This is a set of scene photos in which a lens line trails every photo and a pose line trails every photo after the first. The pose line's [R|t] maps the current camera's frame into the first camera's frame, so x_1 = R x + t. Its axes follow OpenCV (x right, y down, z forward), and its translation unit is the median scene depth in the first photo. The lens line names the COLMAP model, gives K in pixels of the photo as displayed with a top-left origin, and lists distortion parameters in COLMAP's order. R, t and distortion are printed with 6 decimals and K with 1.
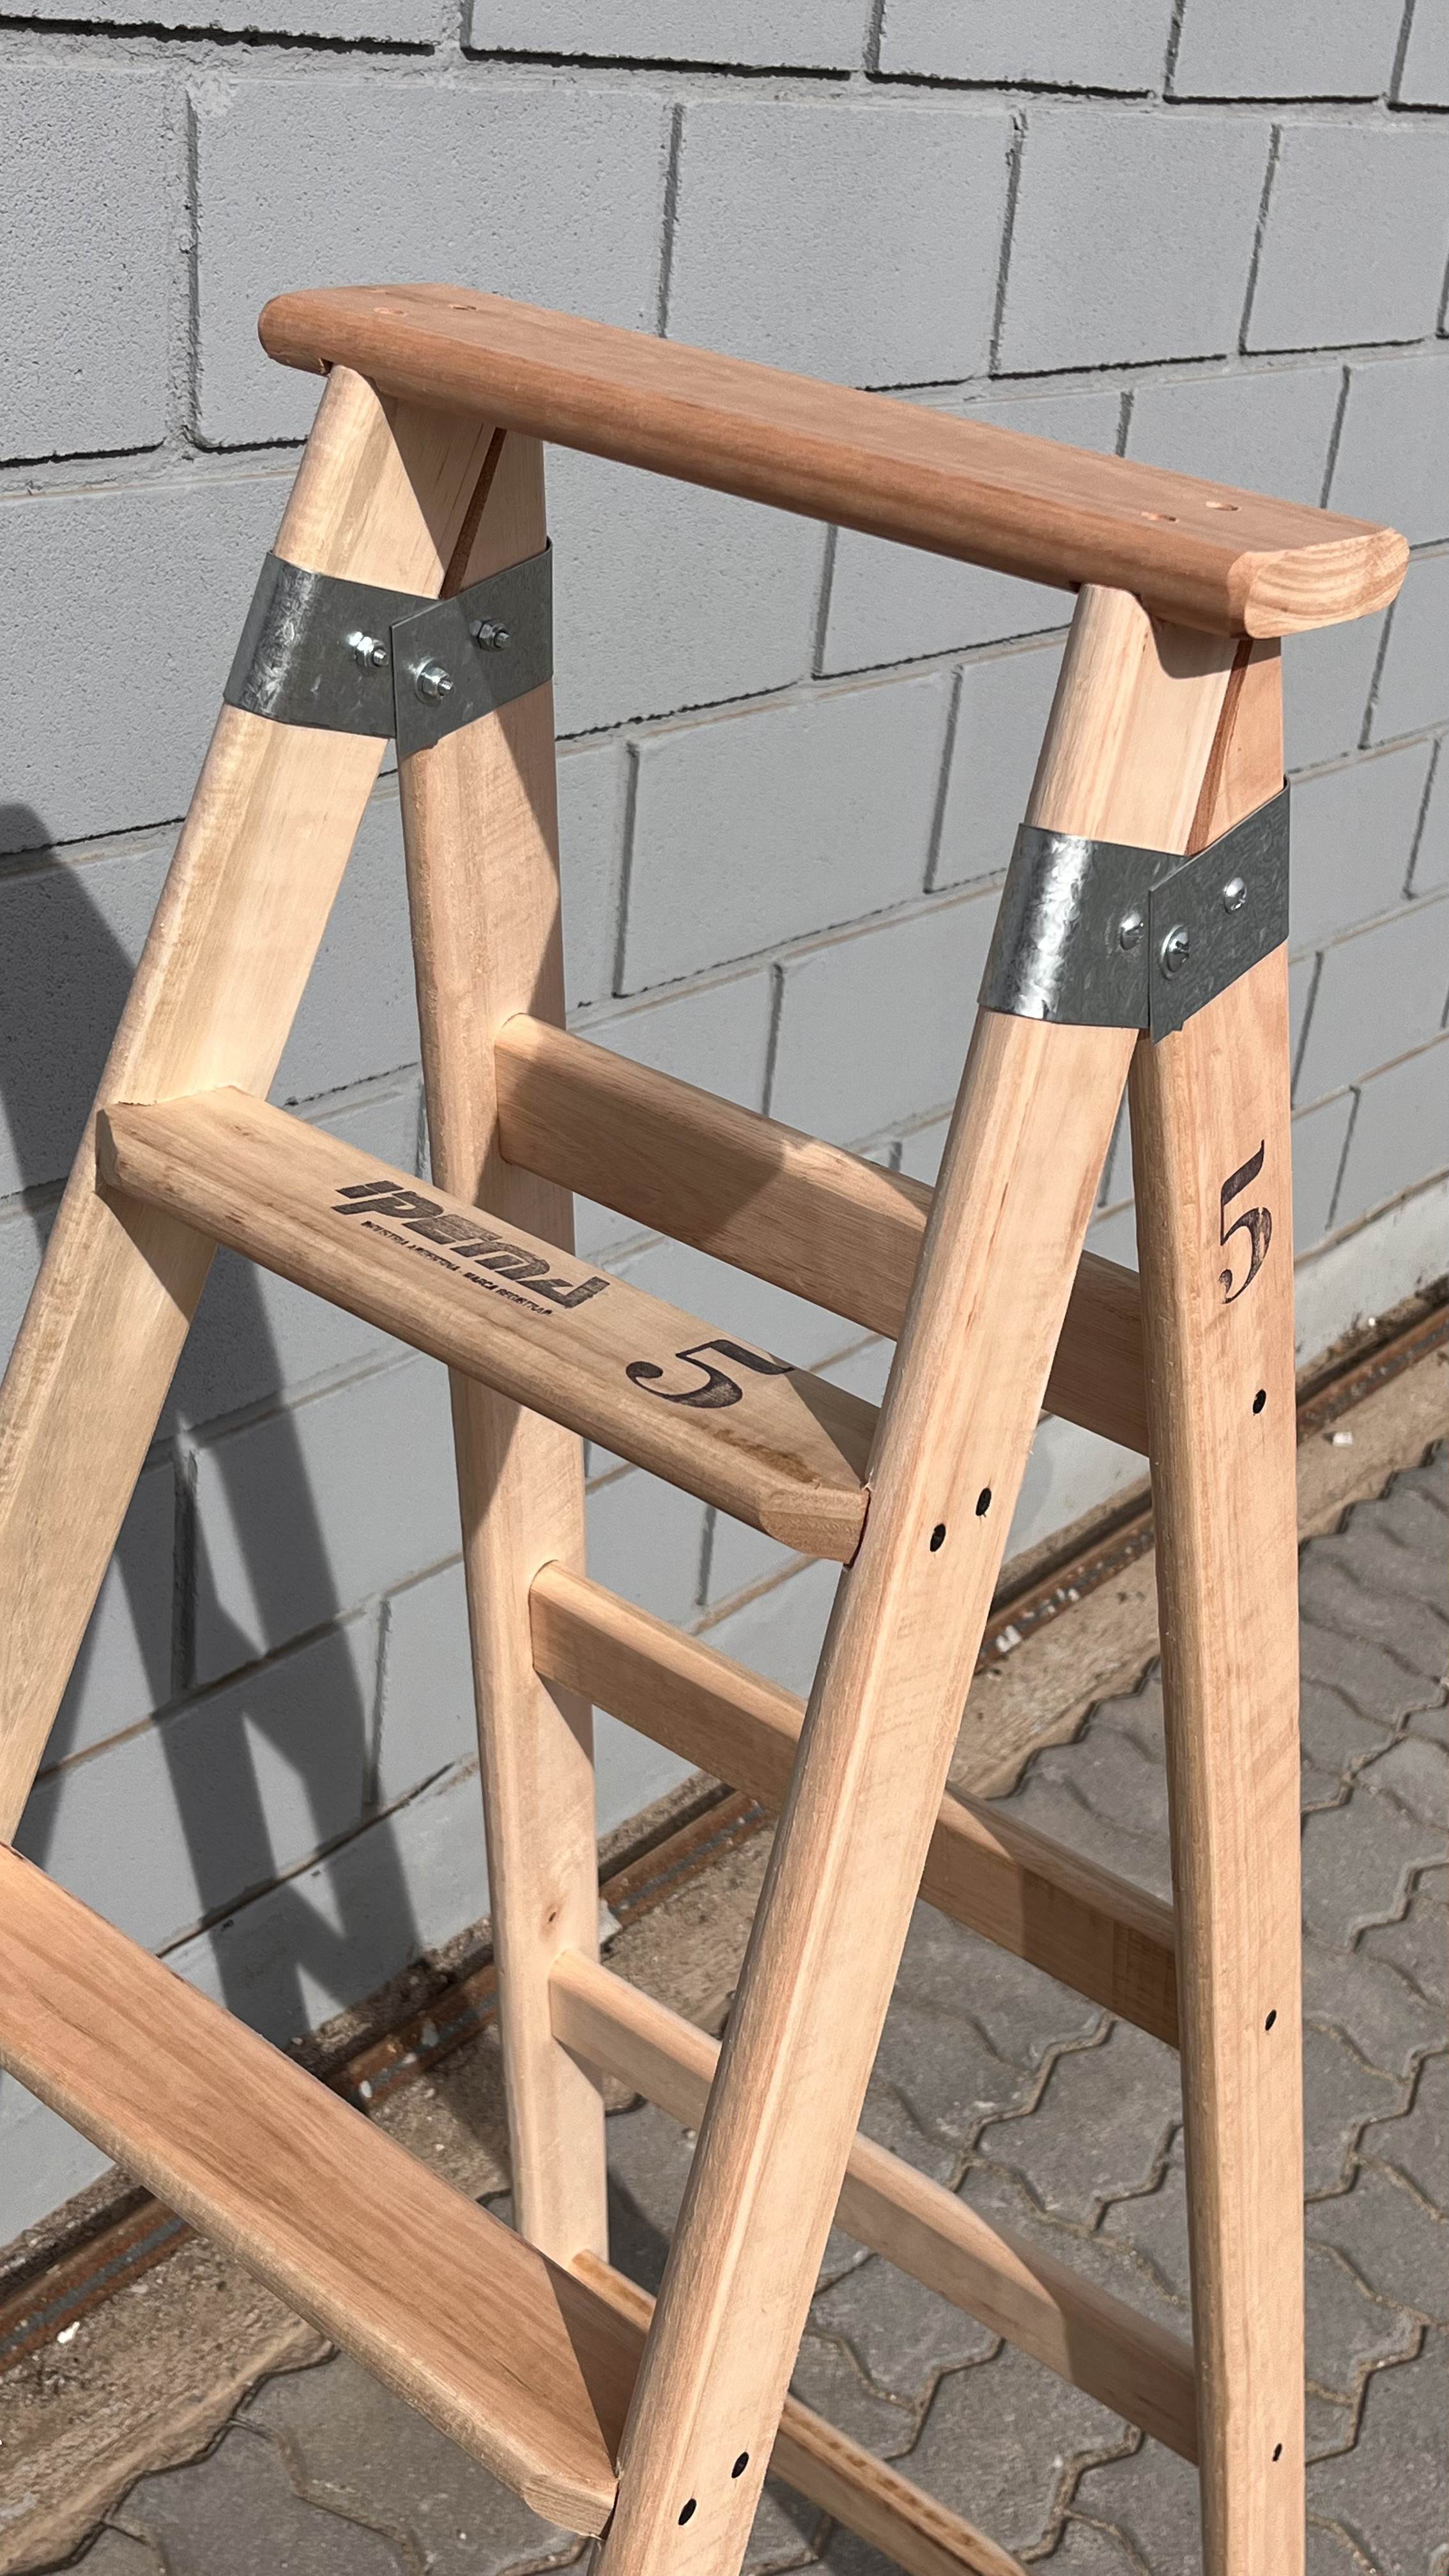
lens RADIAL K [[2756.3, 0, 715.2], [0, 2756.3, 1268.7], [0, 0, 1]] dist [0.106870, -0.212252]
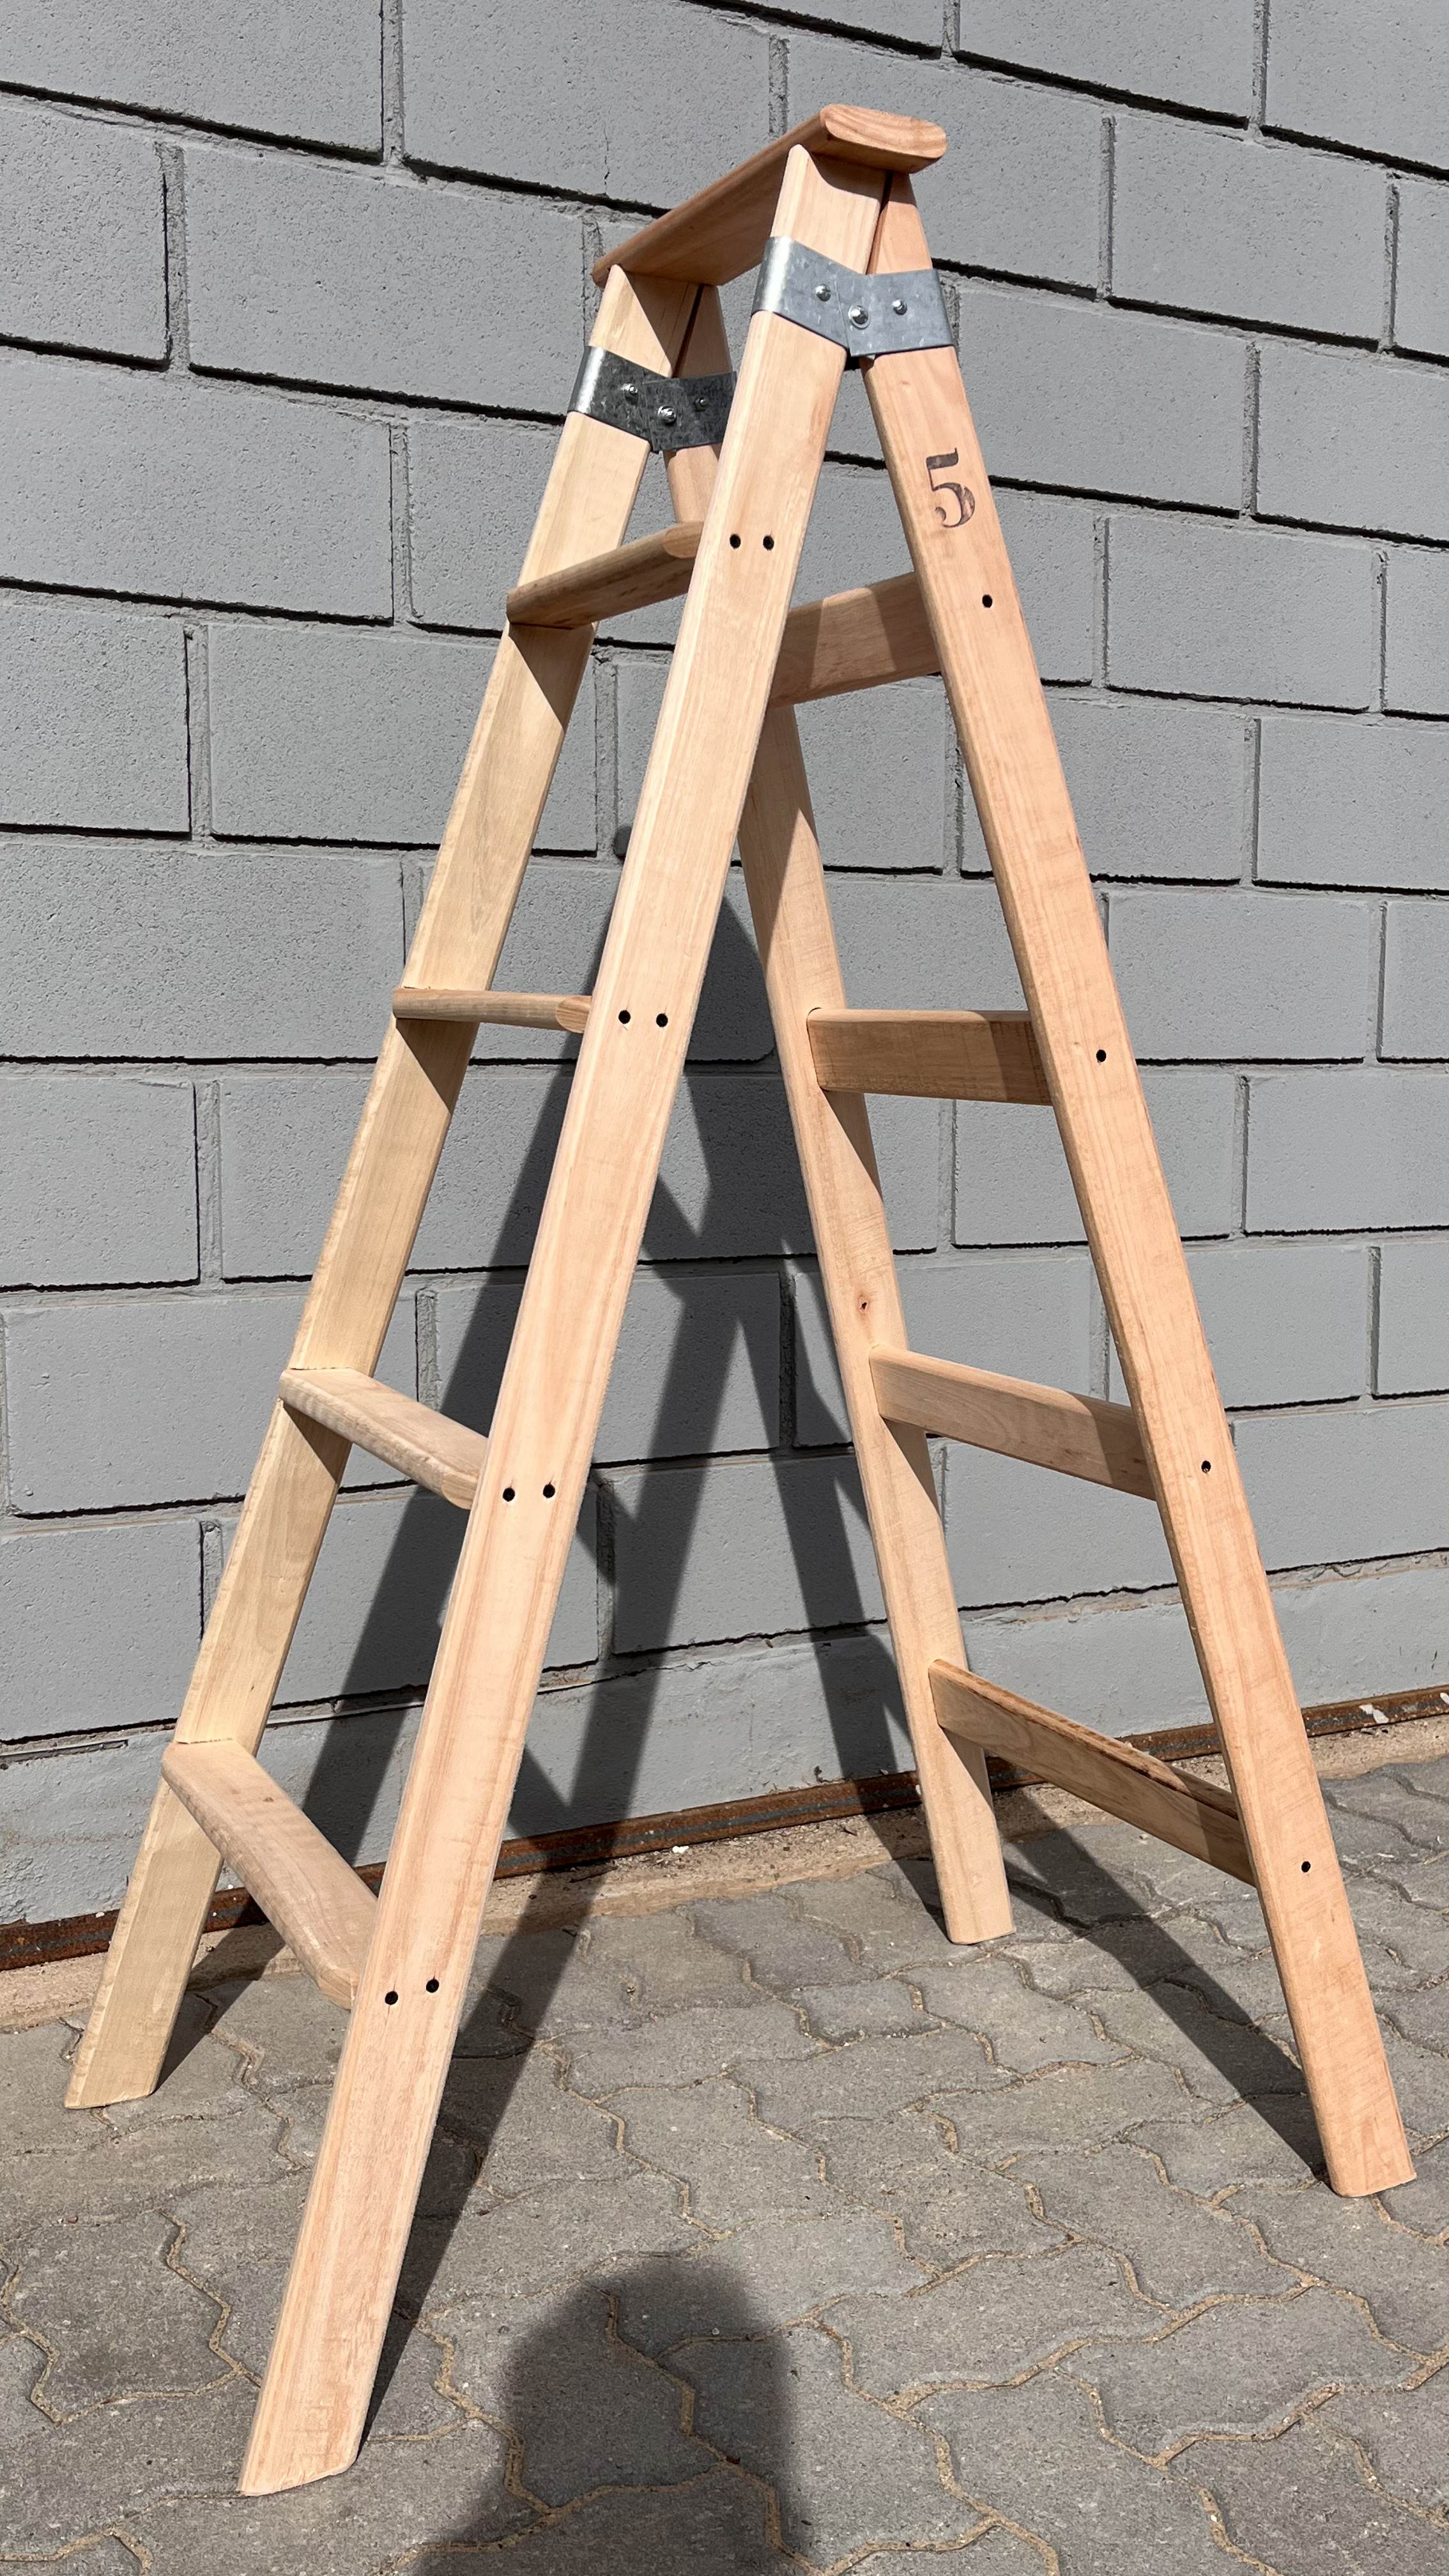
lens RADIAL K [[2324.4, 0, 732.1], [0, 2324.4, 1294.7], [0, 0, 1]] dist [0.027040, 0.005130]
pose [[0.908023, -0.056669, -0.415069, 0.270007], [-0.095510, 0.936709, -0.336830, 0.424742], [0.407887, 0.345493, 0.845141, -0.128260]]
